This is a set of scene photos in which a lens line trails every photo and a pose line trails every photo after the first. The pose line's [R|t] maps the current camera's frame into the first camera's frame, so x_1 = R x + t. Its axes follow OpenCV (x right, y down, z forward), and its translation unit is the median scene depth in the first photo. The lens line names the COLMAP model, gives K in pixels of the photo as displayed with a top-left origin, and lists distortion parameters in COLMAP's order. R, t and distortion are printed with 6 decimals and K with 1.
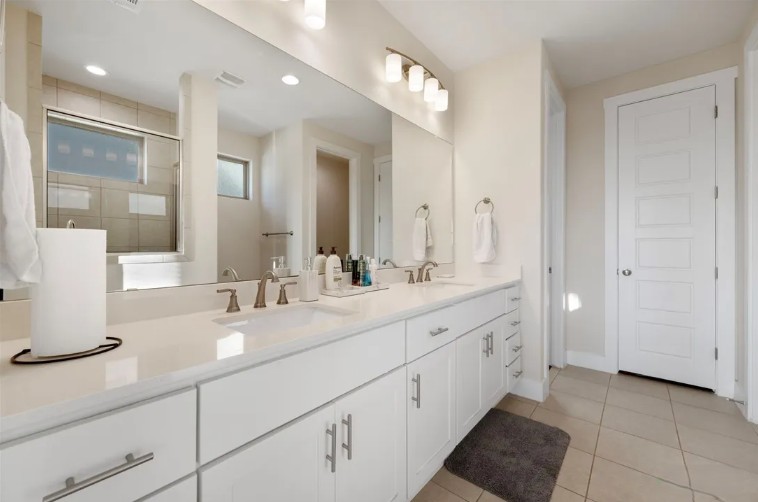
lens RADIAL K [[300.2, 0, 380.6], [0, 300.2, 247.5], [0, 0, 1]] dist [-0.001051, -0.000017]
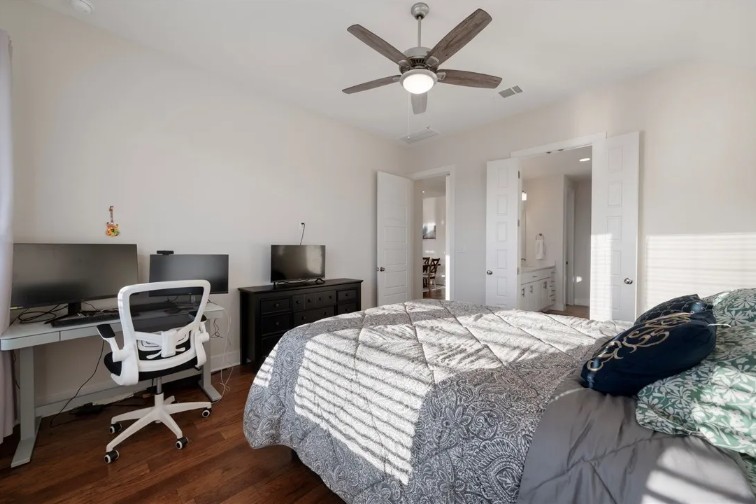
lens RADIAL K [[294.9, 0, 379.4], [0, 294.9, 254.9], [0, 0, 1]] dist [-0.000705, -0.000046]
pose [[0.998118, 0.001512, -0.061305, -1.005050], [-0.000685, 0.999909, 0.013504, -0.024589], [0.061319, -0.013437, 0.998028, -1.847203]]
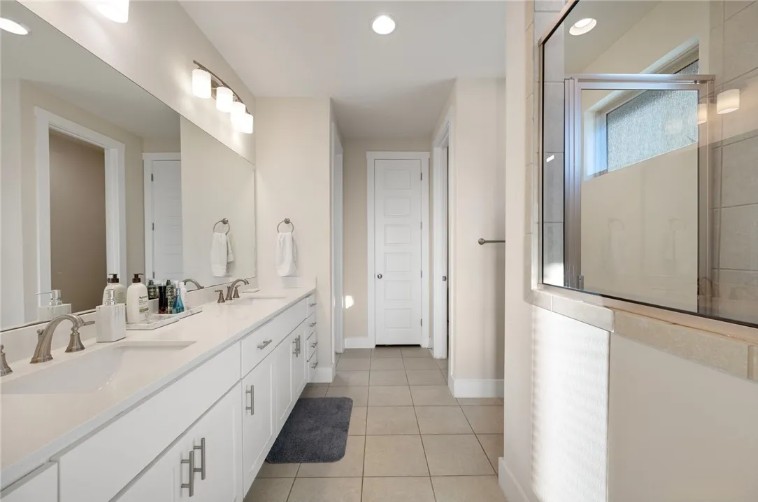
lens RADIAL K [[295.7, 0, 380.5], [0, 295.7, 253.9], [0, 0, 1]] dist [-0.000705, -0.000046]
pose [[0.753882, -0.009347, 0.656944, -0.141662], [0.002845, 0.999936, 0.010962, -0.051637], [-0.657004, -0.006395, 0.753860, -0.095795]]
